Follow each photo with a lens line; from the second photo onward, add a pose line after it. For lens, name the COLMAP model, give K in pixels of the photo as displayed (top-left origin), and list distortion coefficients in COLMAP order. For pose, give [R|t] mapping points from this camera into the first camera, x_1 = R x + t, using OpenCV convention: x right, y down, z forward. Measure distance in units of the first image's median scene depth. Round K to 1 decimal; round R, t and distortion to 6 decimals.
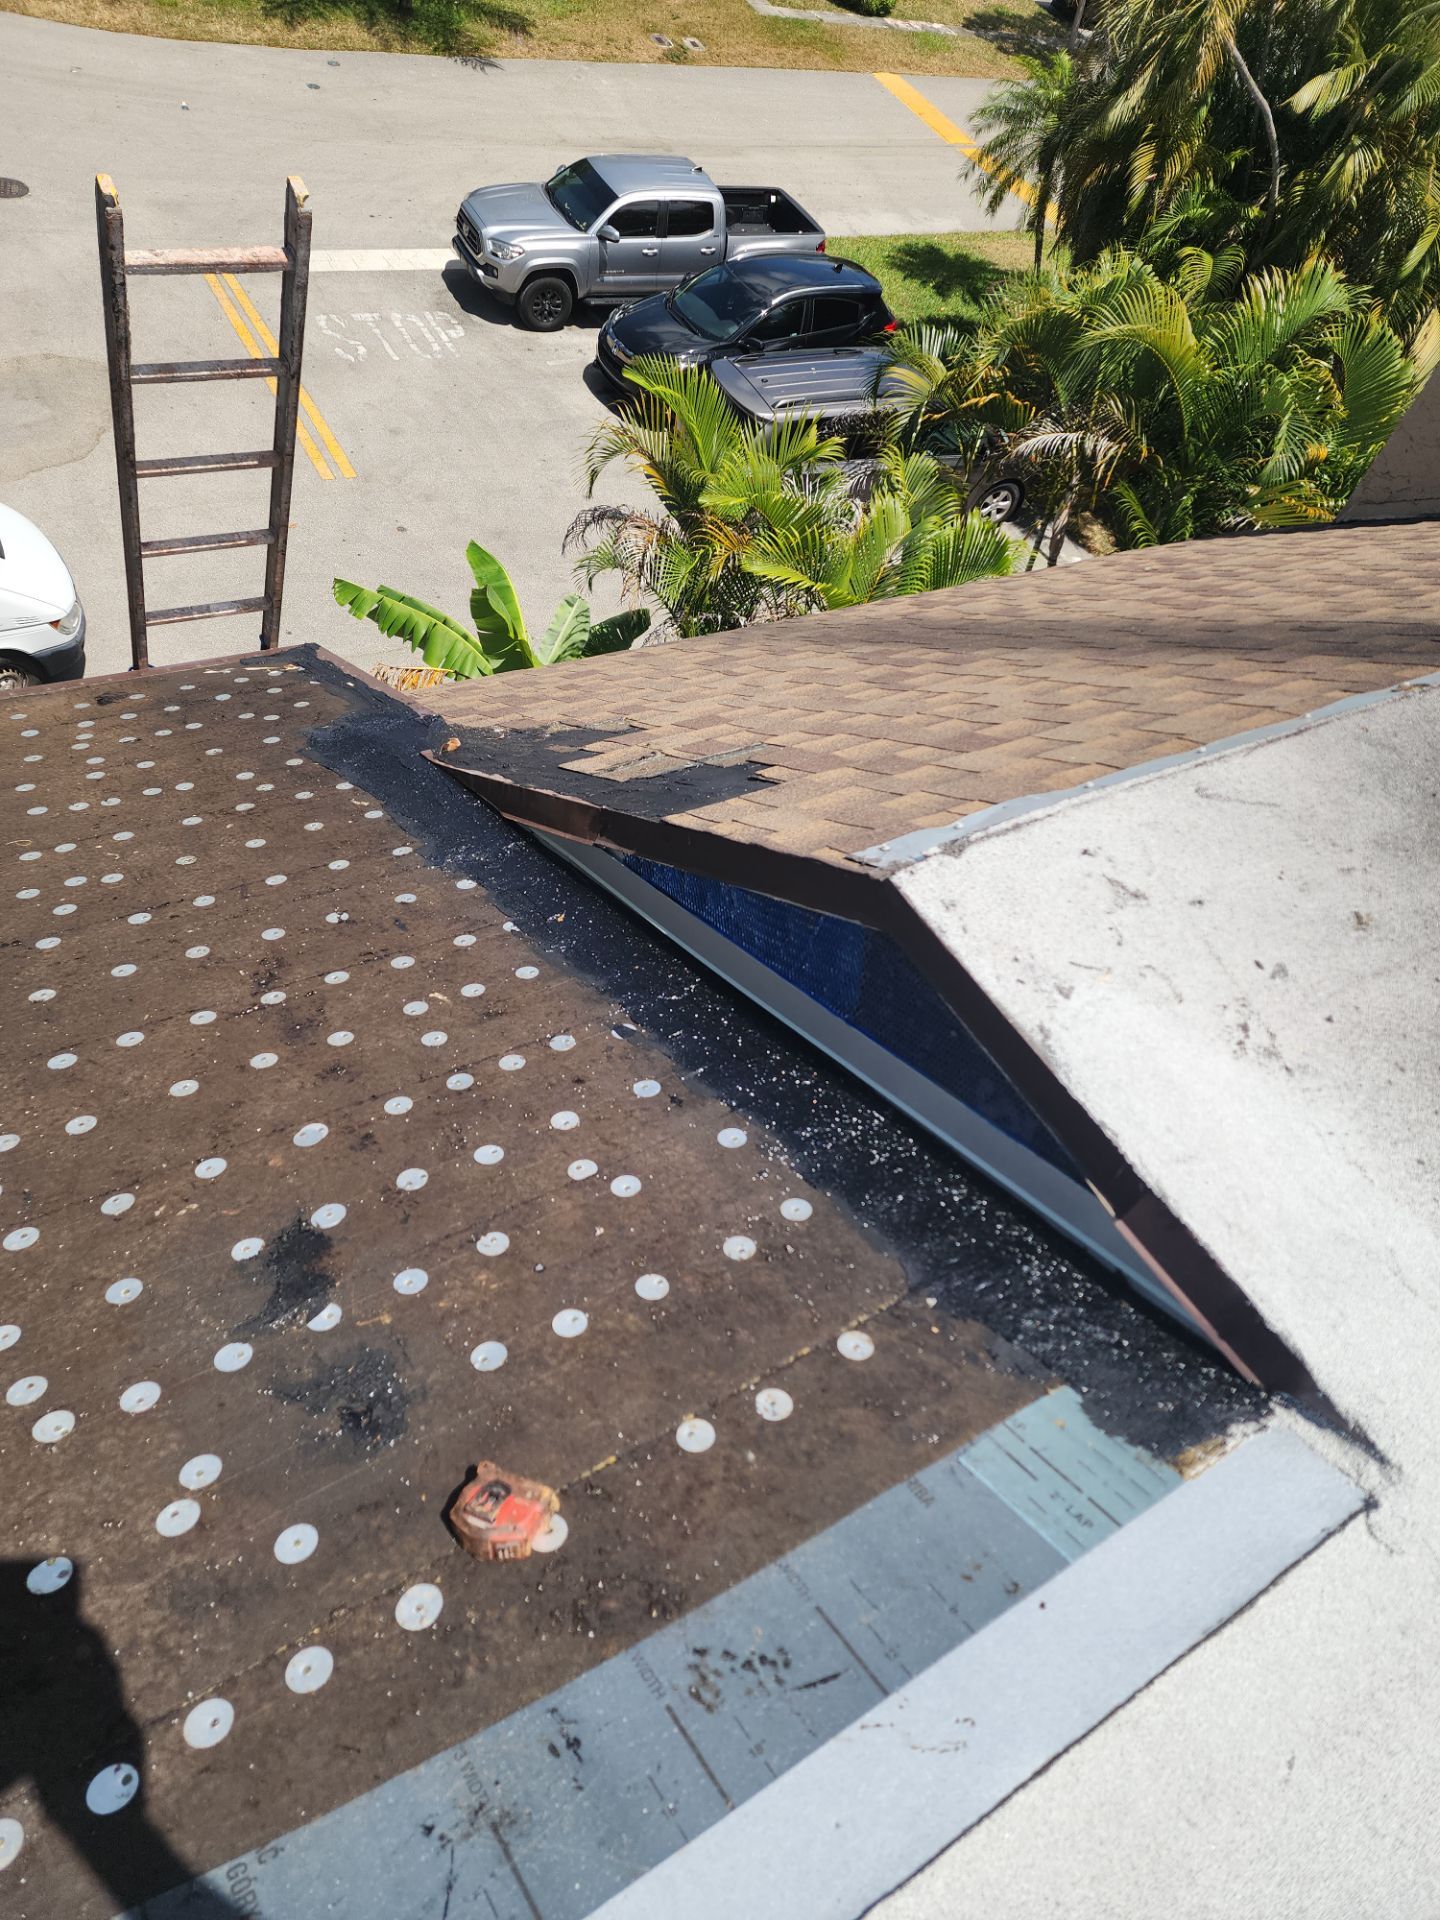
lens RADIAL K [[1480.2, 0, 713.8], [0, 1480.2, 925.3], [0, 0, 1]] dist [0.084562, -0.091229]
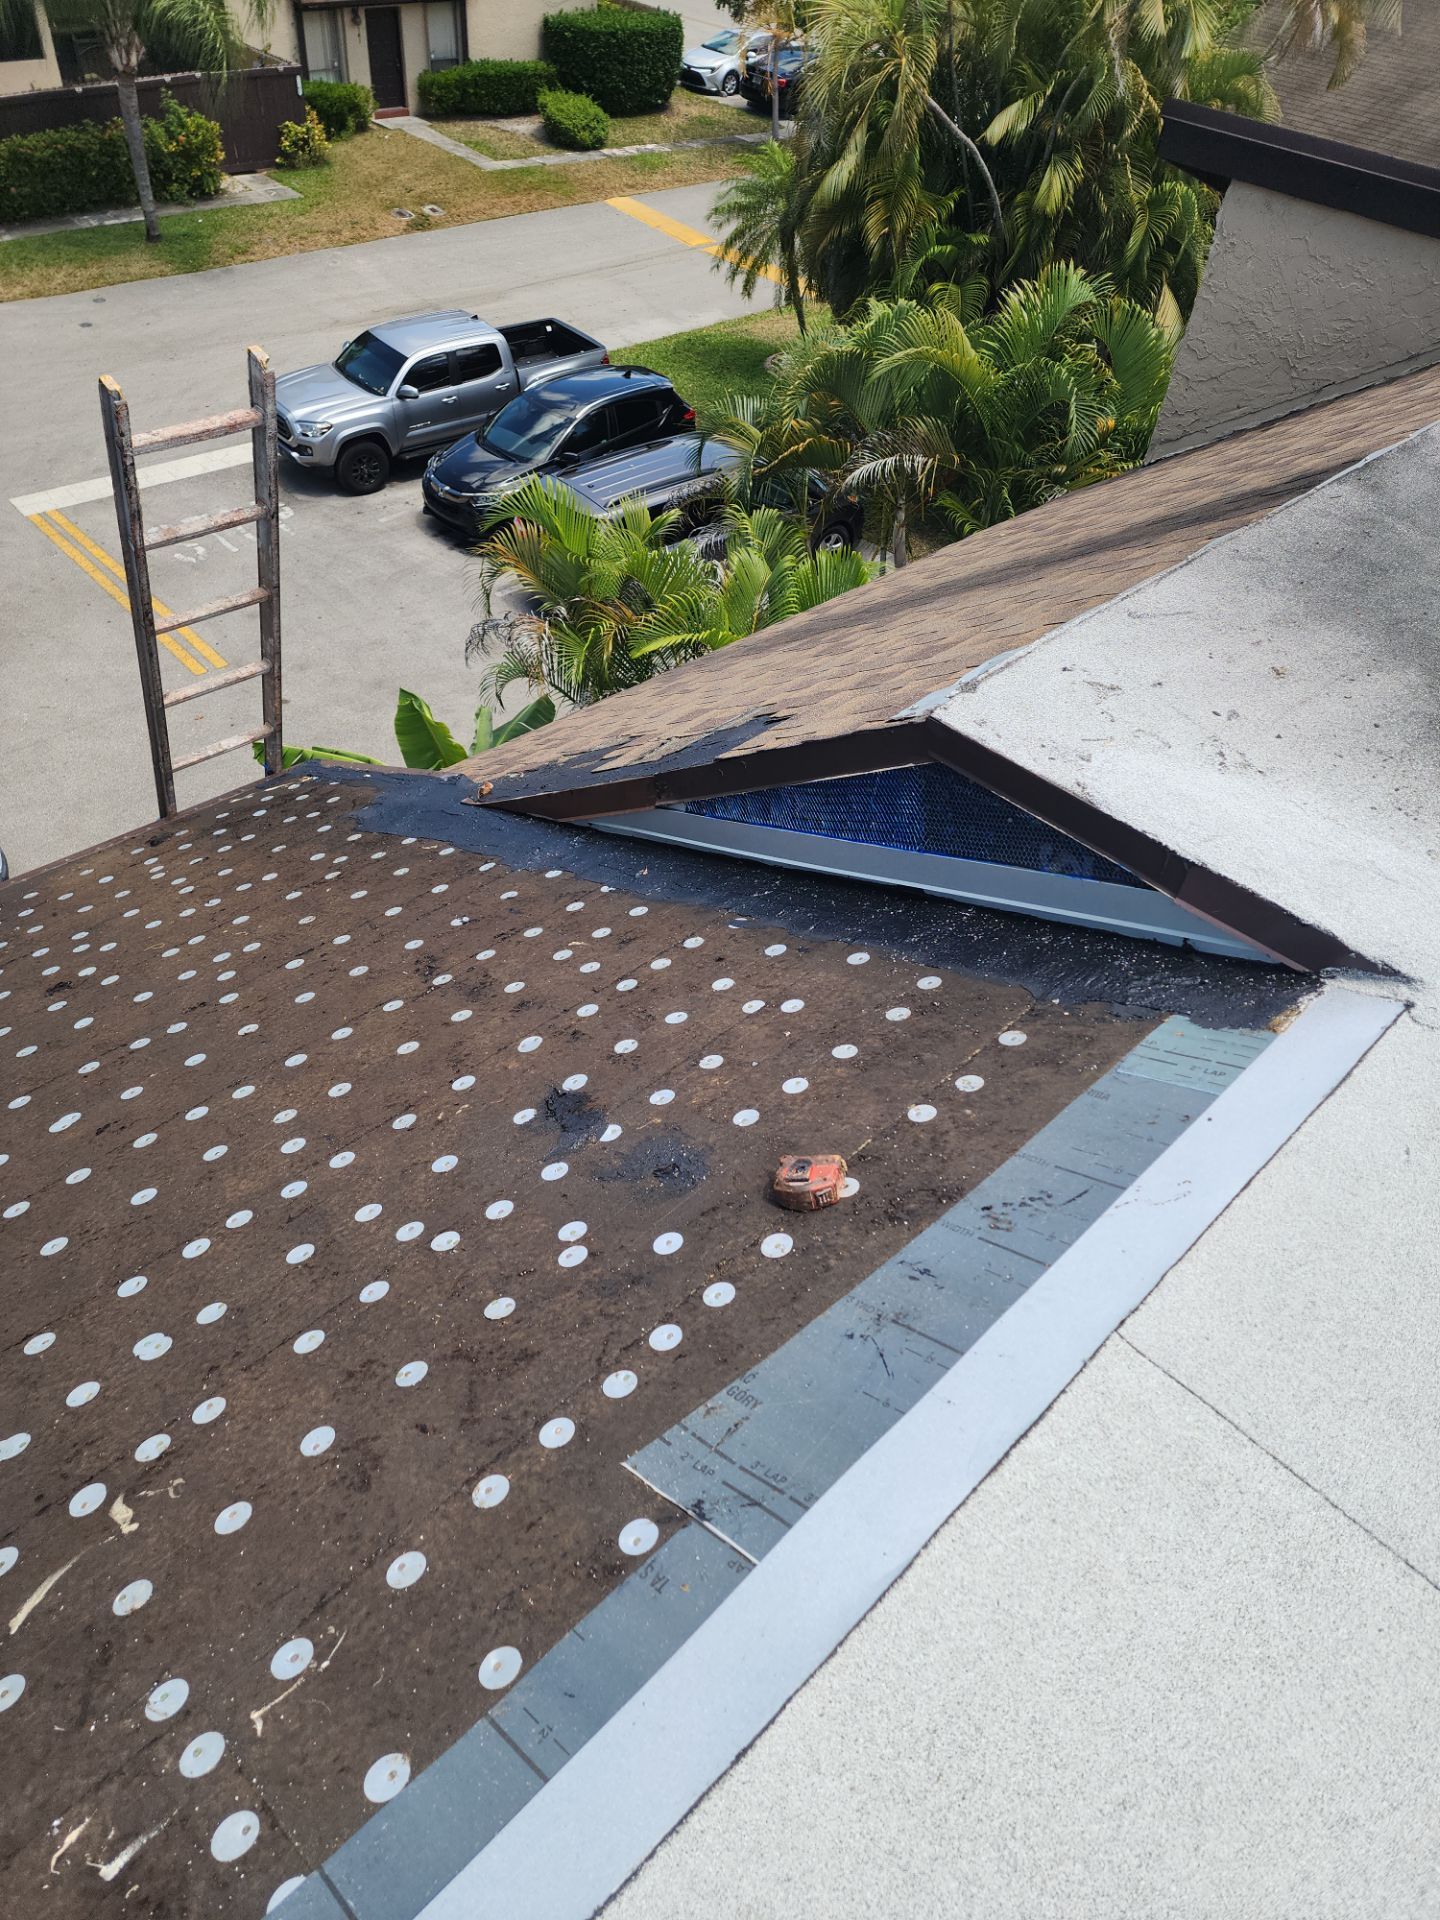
lens RADIAL K [[1540.7, 0, 722.0], [0, 1540.7, 937.4], [0, 0, 1]] dist [0.085659, -0.099103]
pose [[0.963962, -0.252405, 0.084076, -0.112295], [0.258467, 0.963391, -0.071219, 0.104346], [-0.063022, 0.090383, 0.993911, -0.159190]]
